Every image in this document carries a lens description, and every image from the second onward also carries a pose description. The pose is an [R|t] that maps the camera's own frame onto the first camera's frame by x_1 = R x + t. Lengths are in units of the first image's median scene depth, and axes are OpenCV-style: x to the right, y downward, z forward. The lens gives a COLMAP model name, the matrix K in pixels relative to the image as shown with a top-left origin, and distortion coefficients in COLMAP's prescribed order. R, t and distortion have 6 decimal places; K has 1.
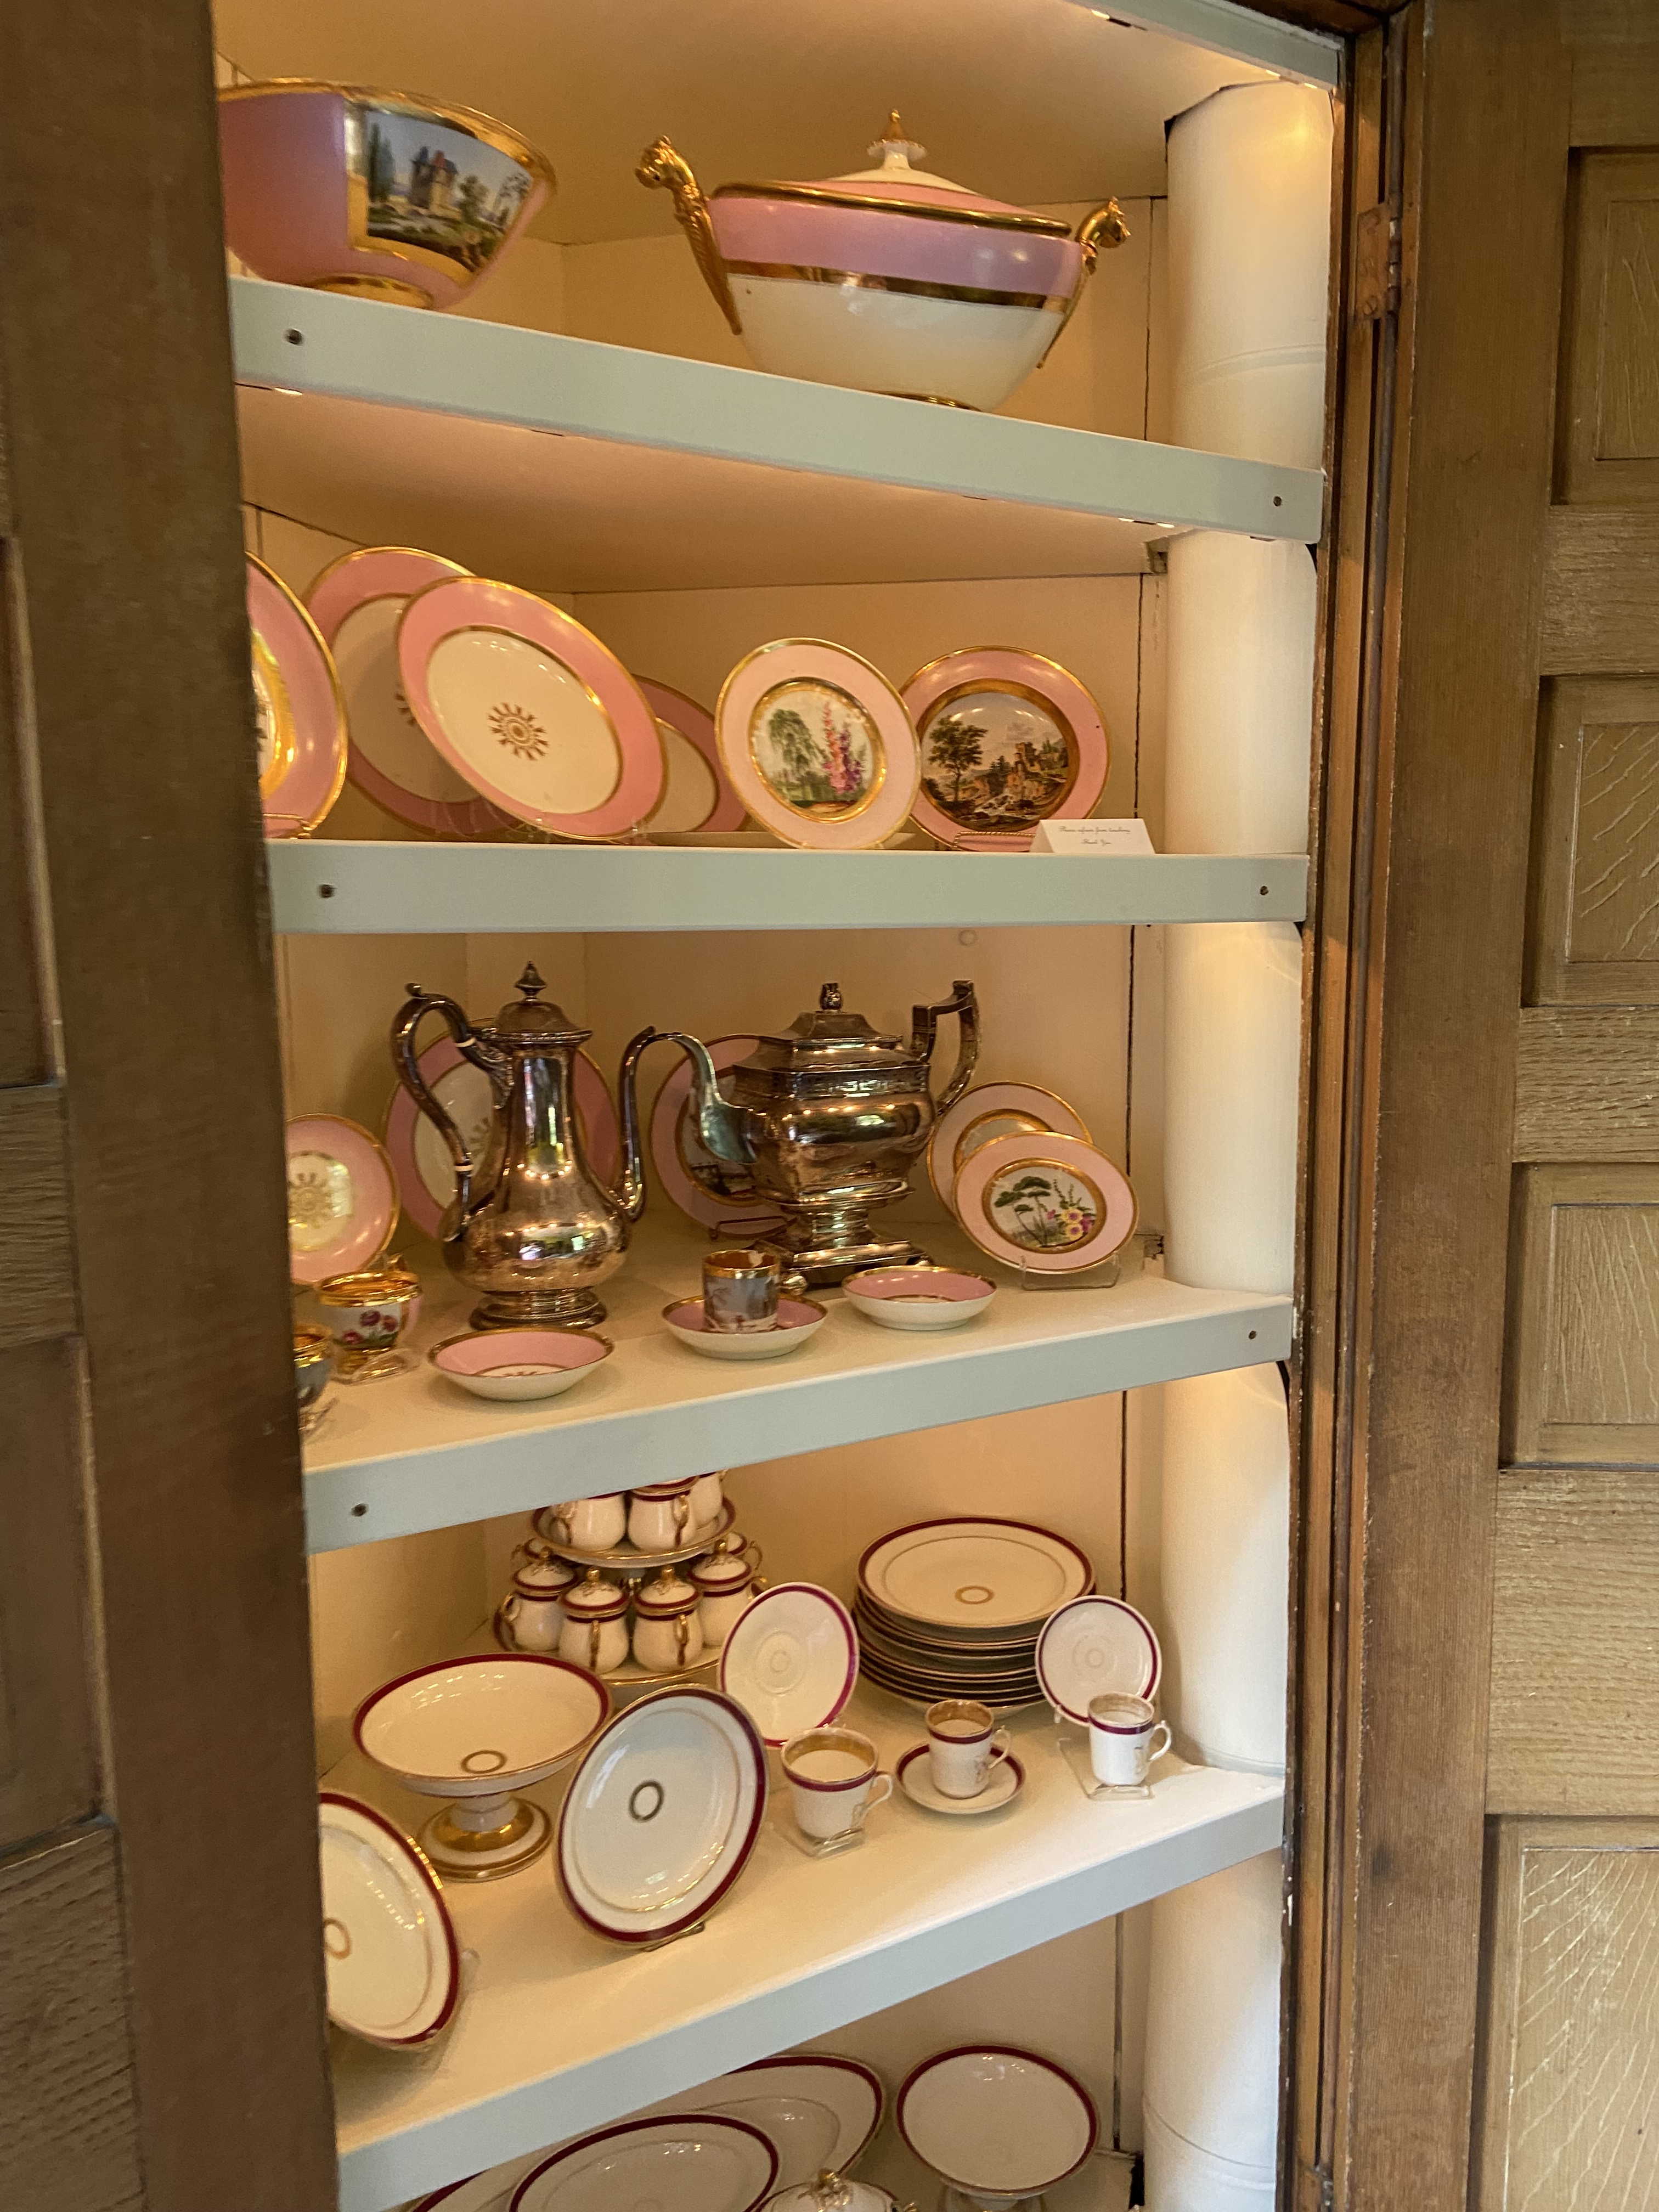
lens RADIAL K [[1671.4, 0, 832.5], [0, 1671.4, 1109.4], [0, 0, 1]] dist [0.106279, -0.121189]
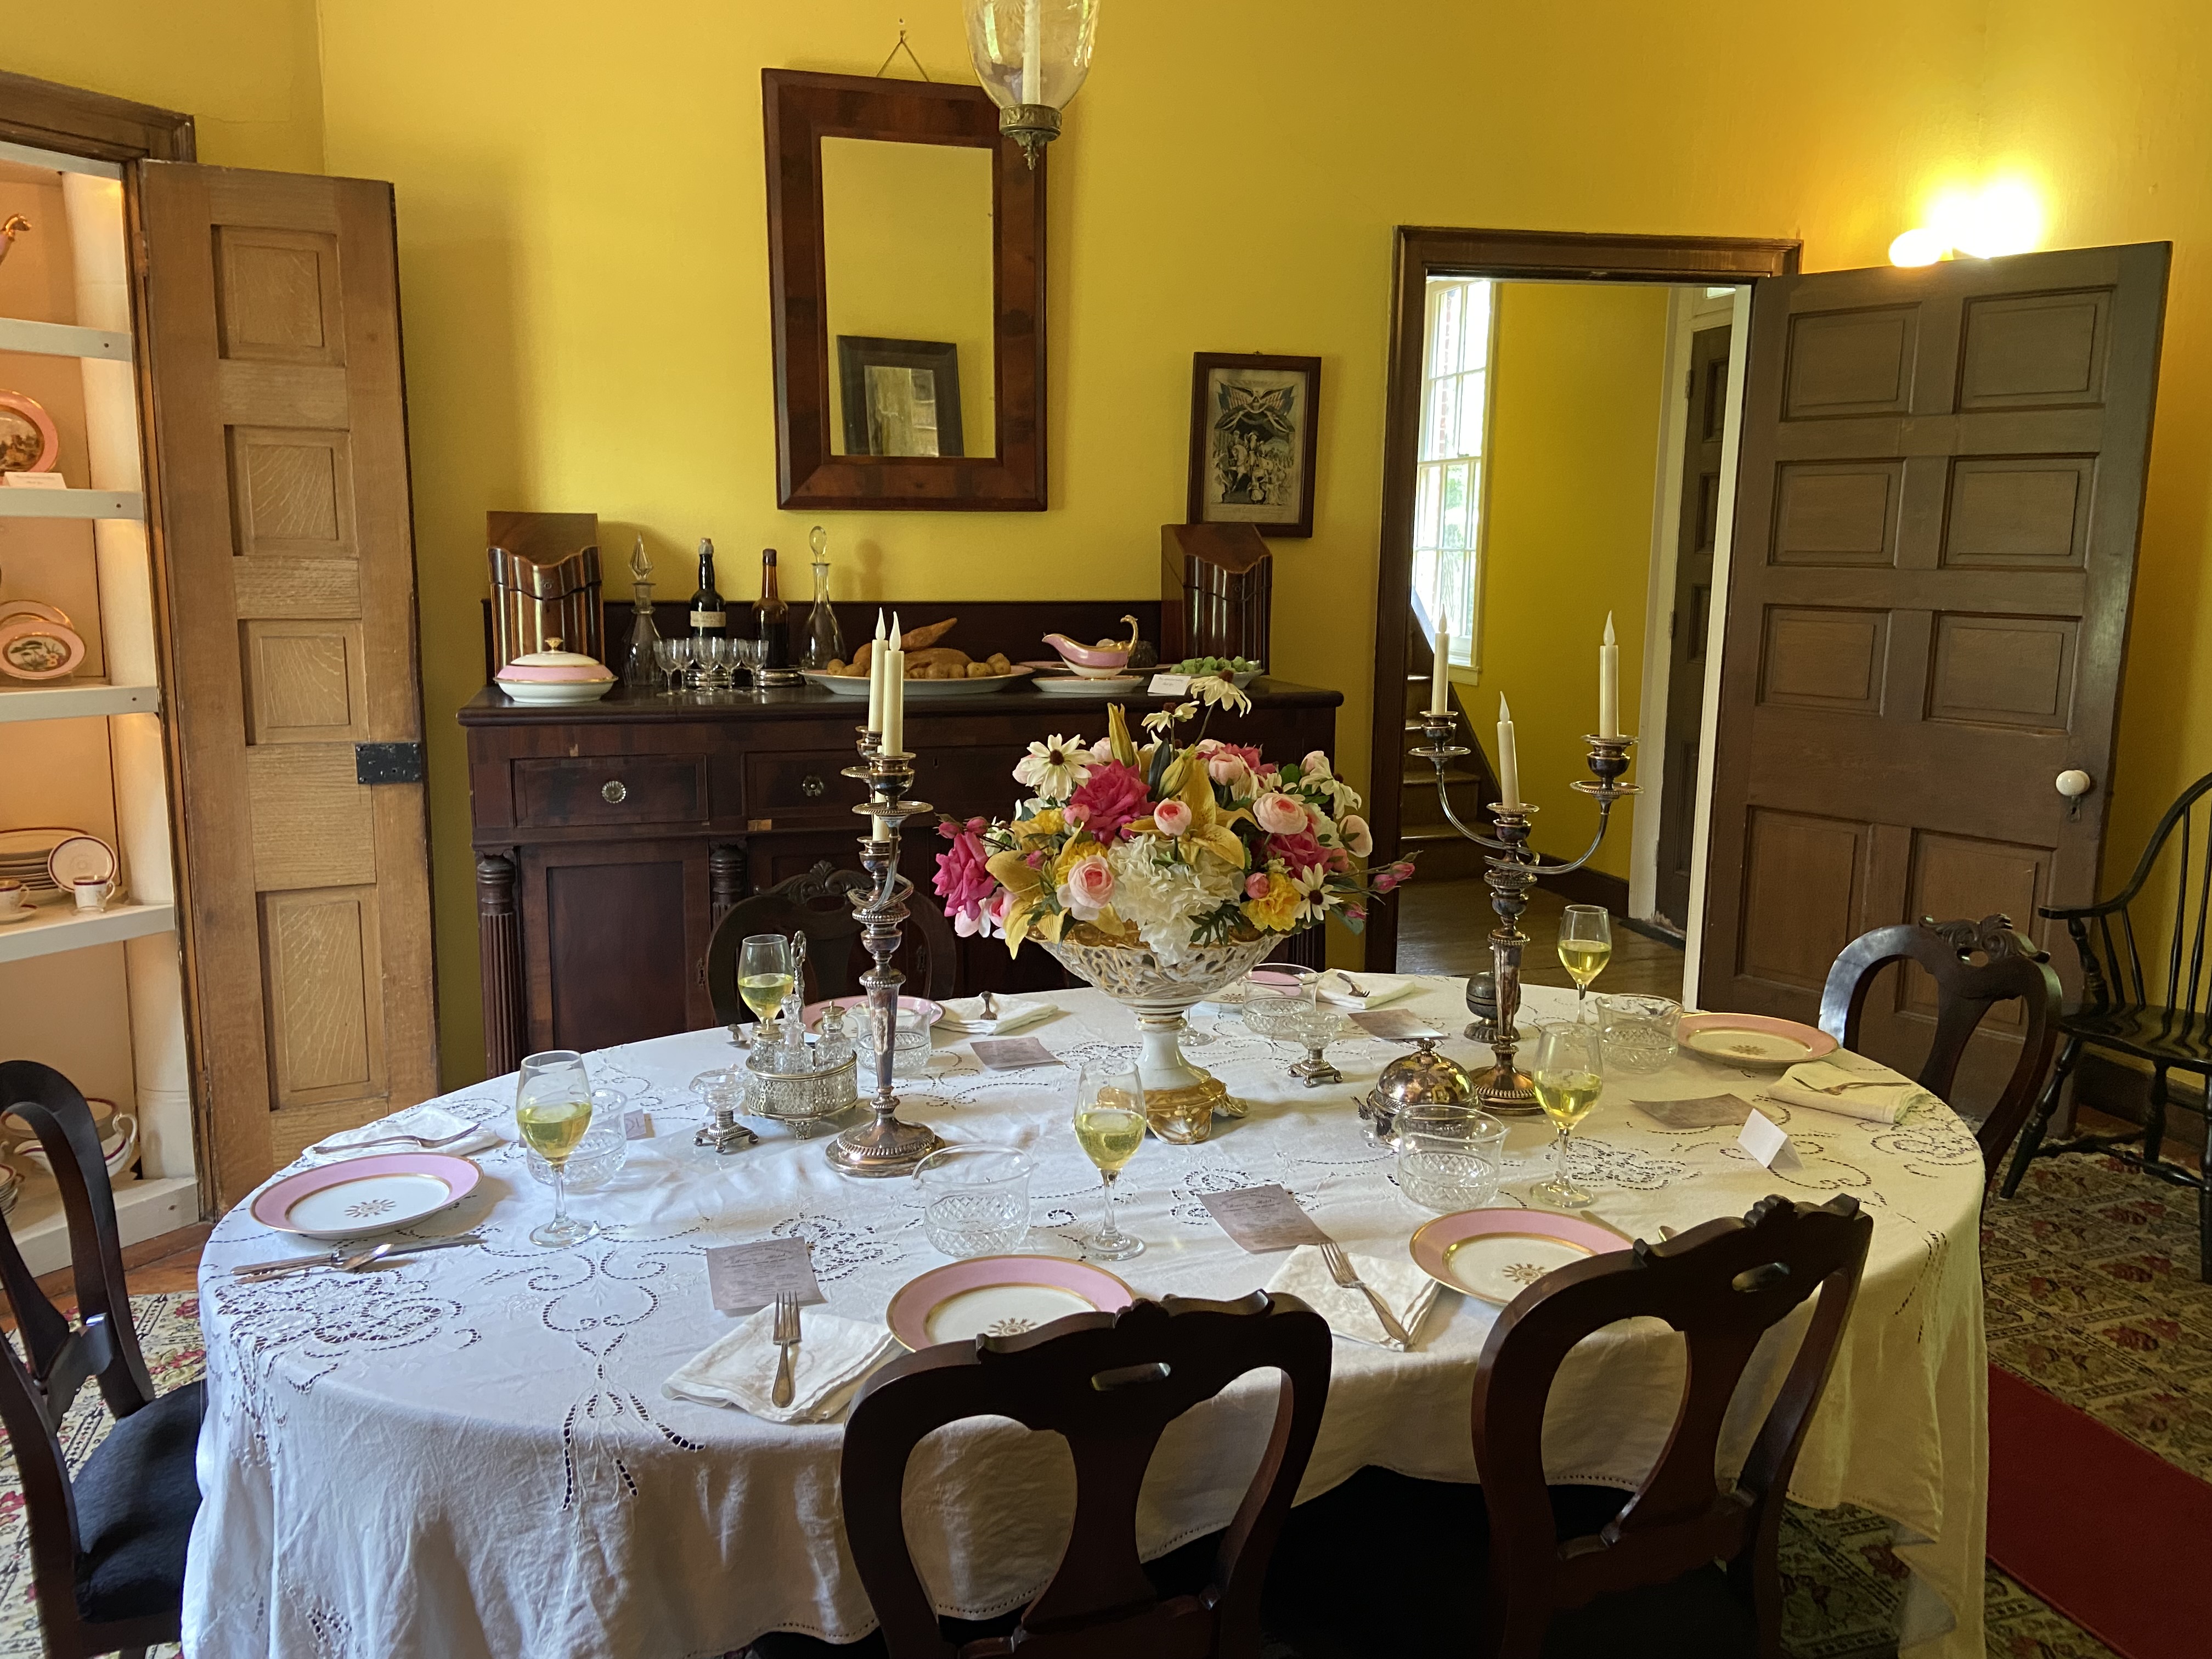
lens RADIAL K [[1671.4, 0, 1091.3], [0, 1671.4, 791.1], [0, 0, 1]] dist [0.106279, -0.121189]
pose [[0.877661, -0.055518, 0.476056, 0.275630], [0.048999, 0.998458, 0.026106, 0.260040], [-0.476771, 0.000414, 0.879028, -1.671178]]
